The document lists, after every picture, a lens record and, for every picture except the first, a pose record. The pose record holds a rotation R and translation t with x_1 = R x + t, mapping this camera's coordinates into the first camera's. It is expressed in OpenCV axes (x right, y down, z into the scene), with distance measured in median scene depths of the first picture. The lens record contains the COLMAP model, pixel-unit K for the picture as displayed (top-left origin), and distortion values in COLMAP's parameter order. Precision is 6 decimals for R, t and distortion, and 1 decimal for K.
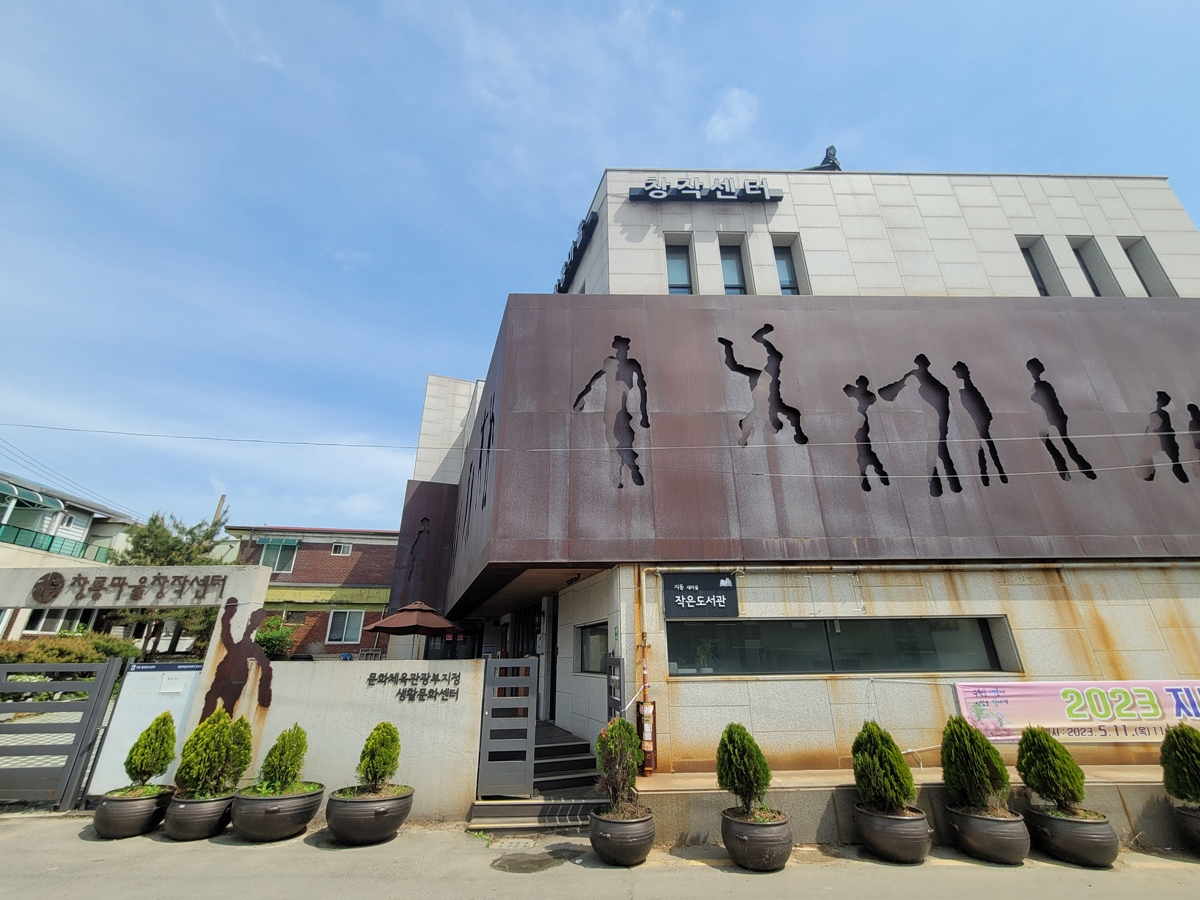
lens RADIAL K [[489.3, 0, 606.7], [0, 489.3, 446.3], [0, 0, 1]] dist [-0.007163, 0.001732]
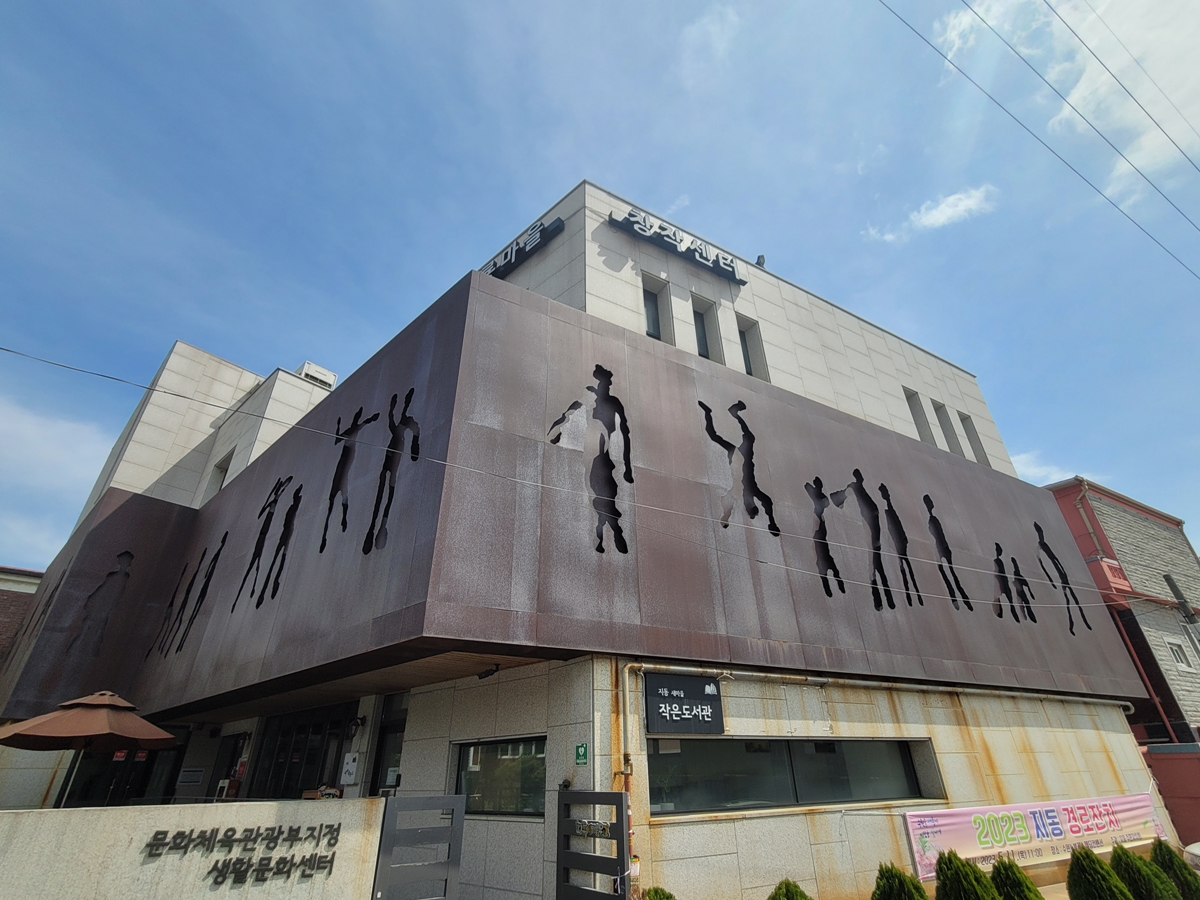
lens RADIAL K [[549.5, 0, 600.8], [0, 549.5, 454.1], [0, 0, 1]] dist [-0.007035, 0.000106]
pose [[0.885350, 0.229196, 0.404506, -0.350706], [-0.173741, 0.970112, -0.169401, 0.080590], [-0.431242, 0.079700, 0.898709, 0.214621]]
